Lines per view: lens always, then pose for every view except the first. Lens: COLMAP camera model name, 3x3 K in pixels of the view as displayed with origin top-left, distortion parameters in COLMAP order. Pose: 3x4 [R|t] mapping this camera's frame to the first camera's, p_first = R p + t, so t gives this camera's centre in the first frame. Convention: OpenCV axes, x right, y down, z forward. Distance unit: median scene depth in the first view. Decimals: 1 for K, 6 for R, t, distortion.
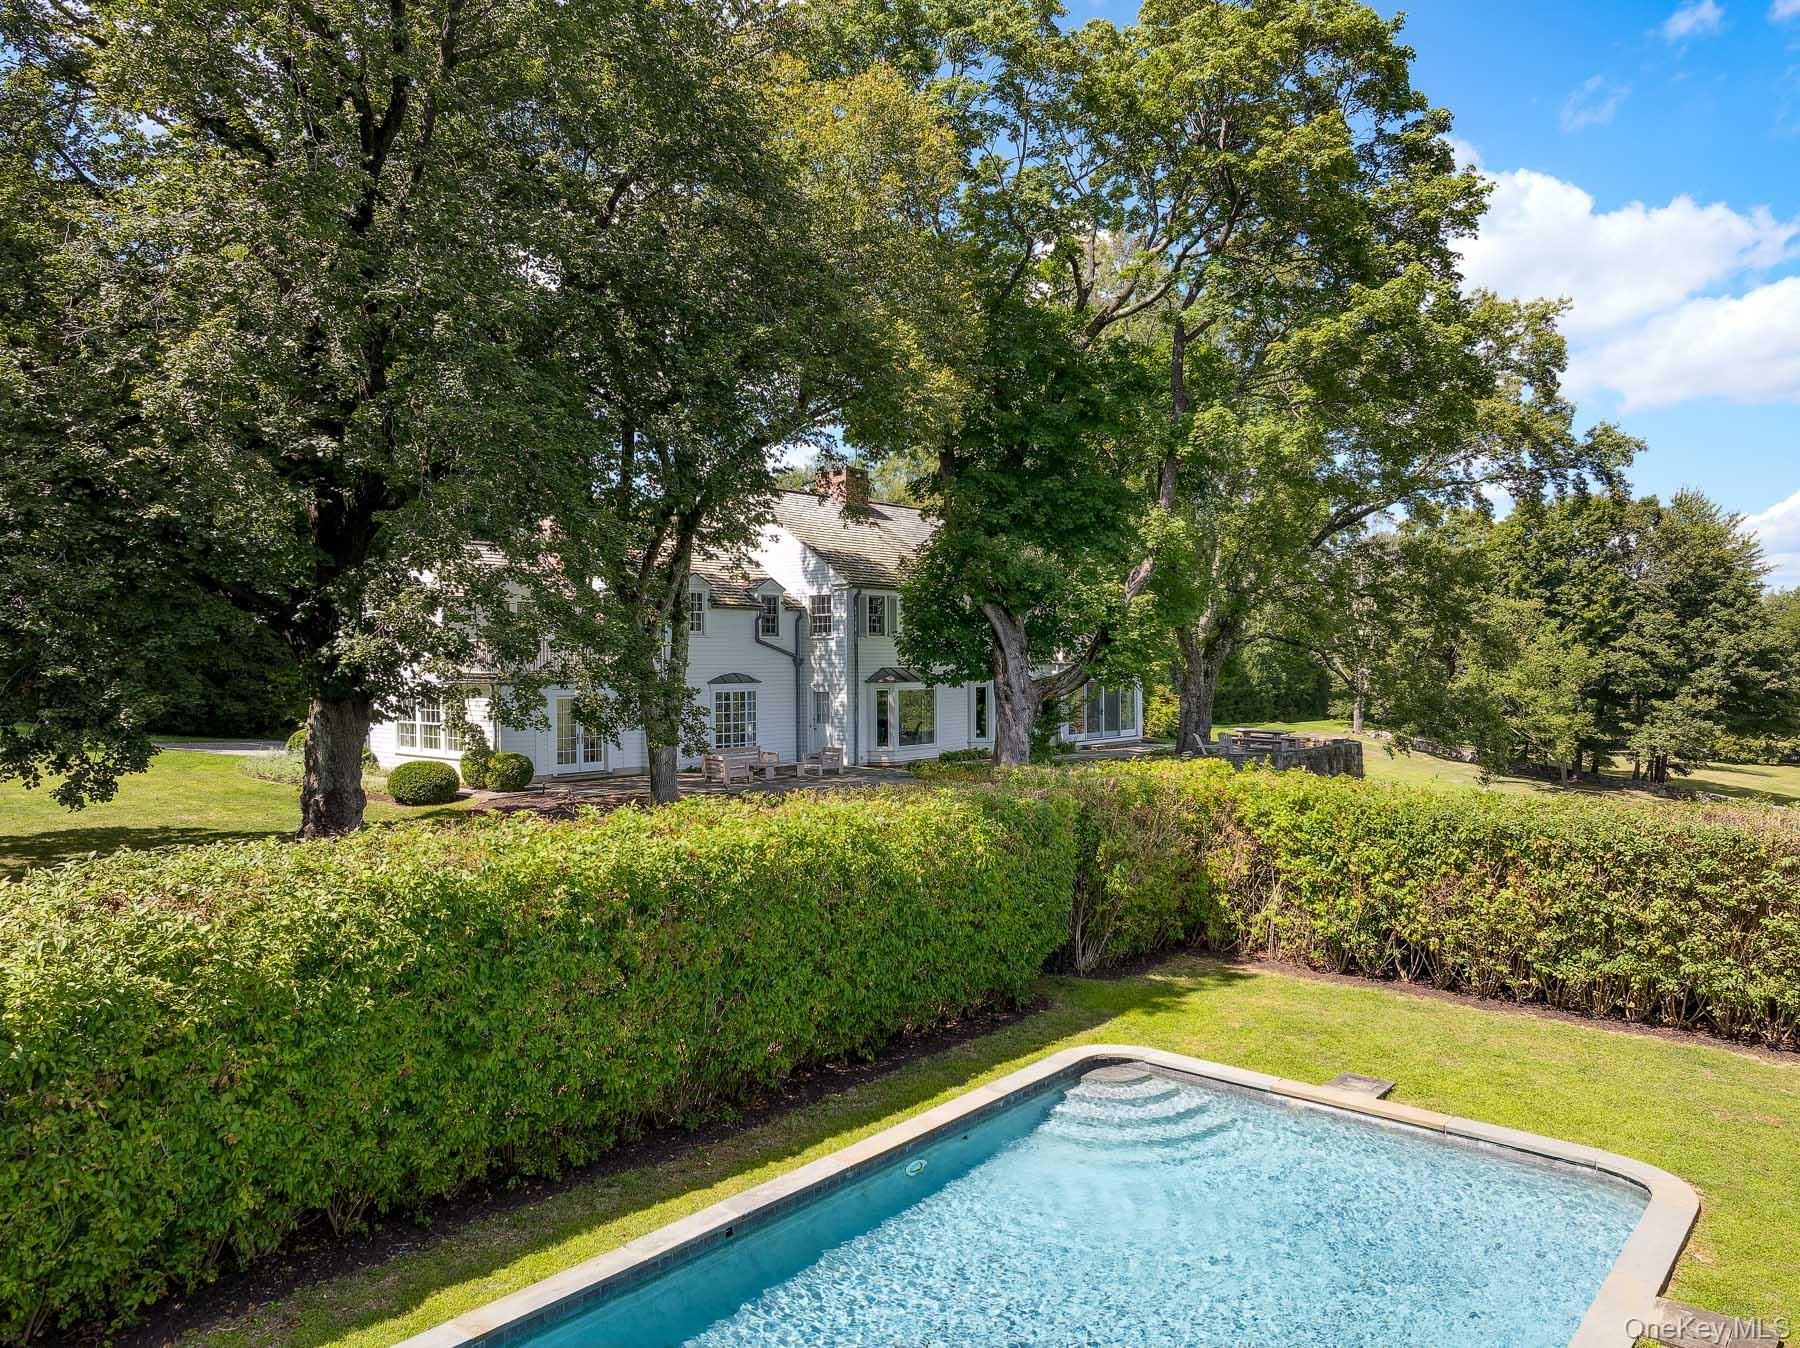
lens RADIAL K [[1264.8, 0, 915.1], [0, 1264.8, 680.2], [0, 0, 1]] dist [-0.003992, 0.002565]
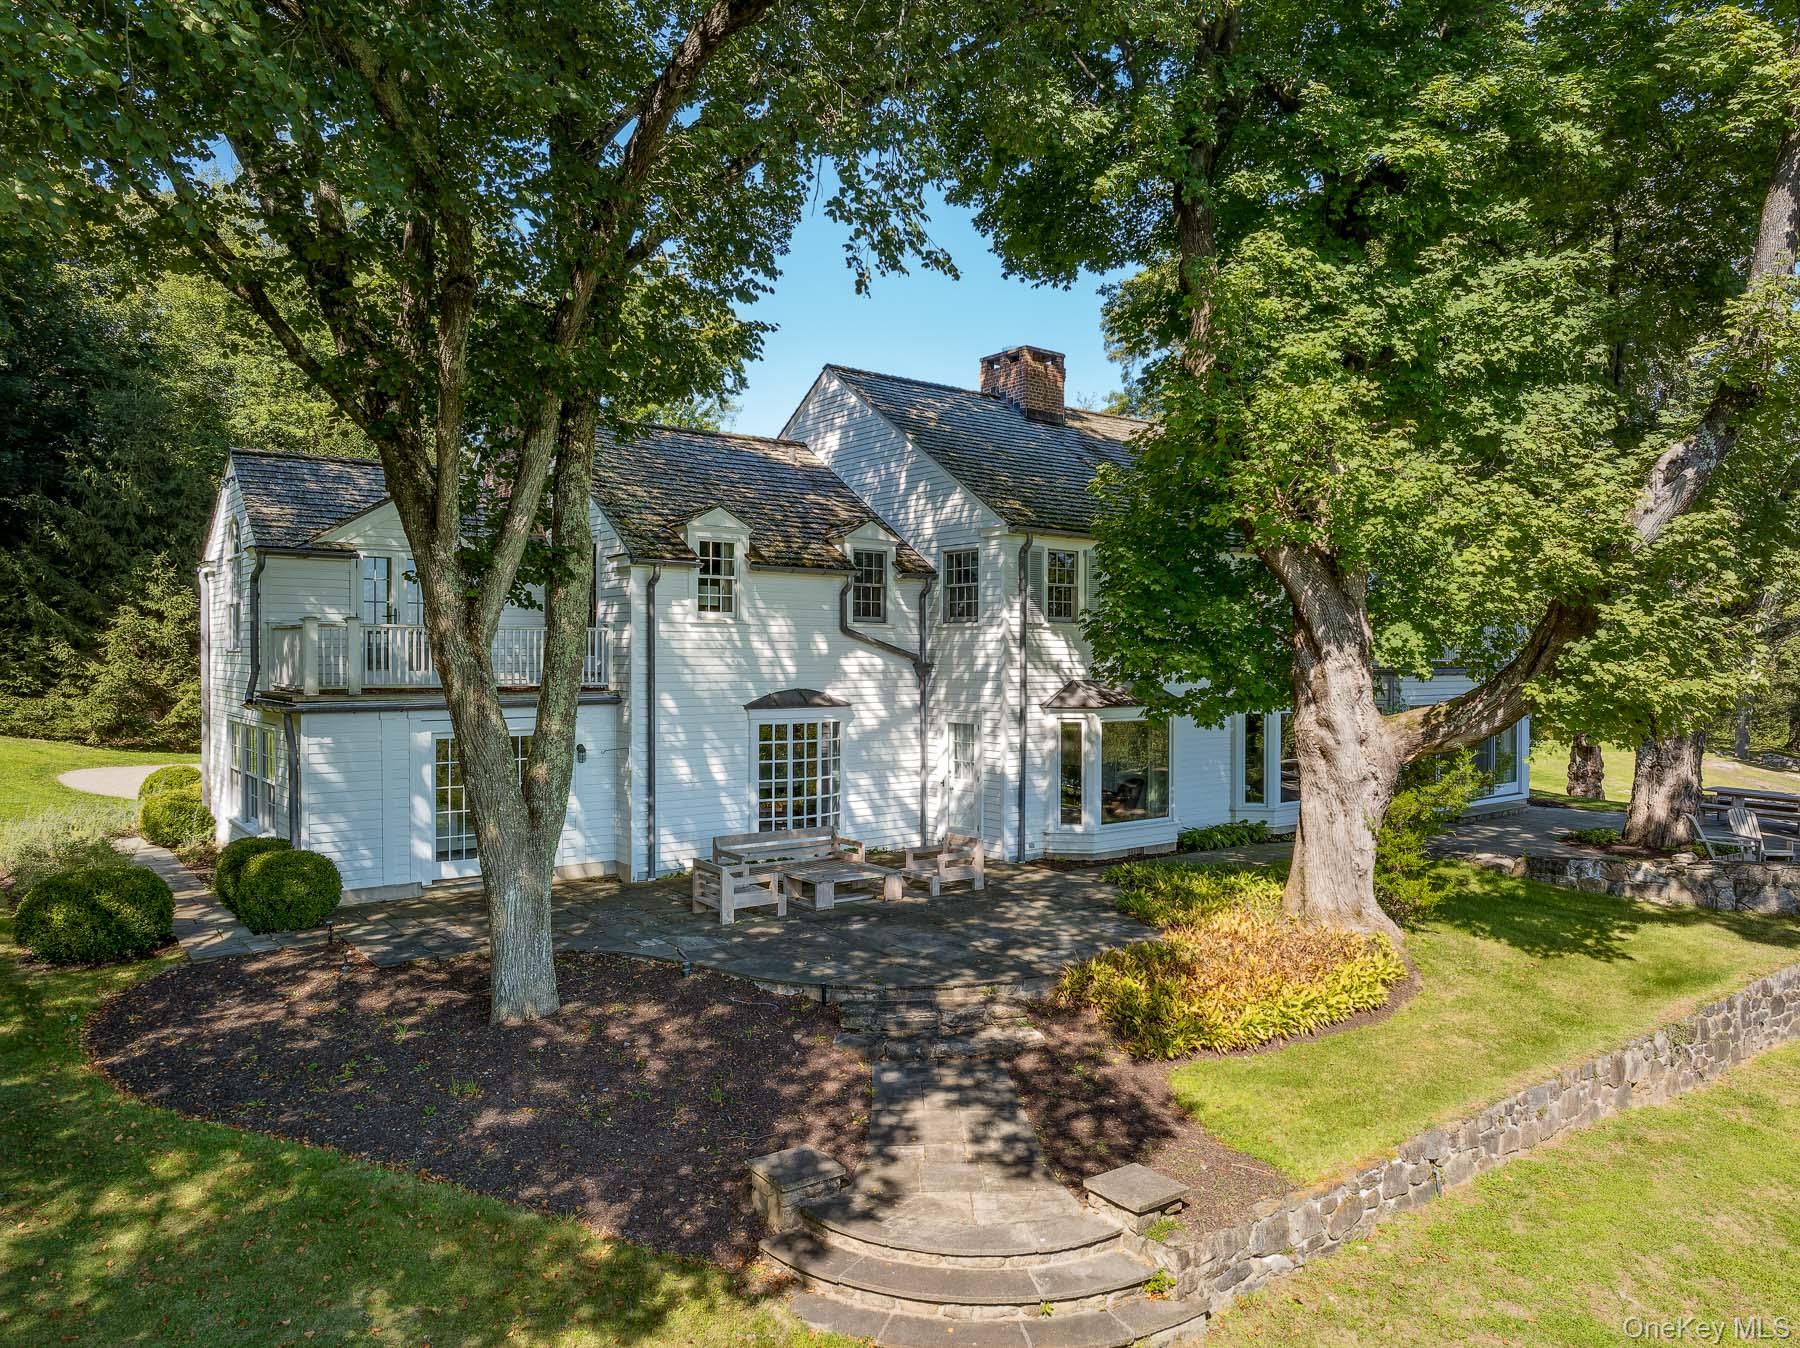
lens RADIAL K [[1264.8, 0, 909.6], [0, 1264.8, 661.9], [0, 0, 1]] dist [-0.003992, 0.002565]
pose [[0.980285, 0.007241, -0.197457, 0.014831], [-0.010637, 0.999813, -0.016142, -0.010204], [0.197303, 0.017924, 0.980179, 0.518749]]
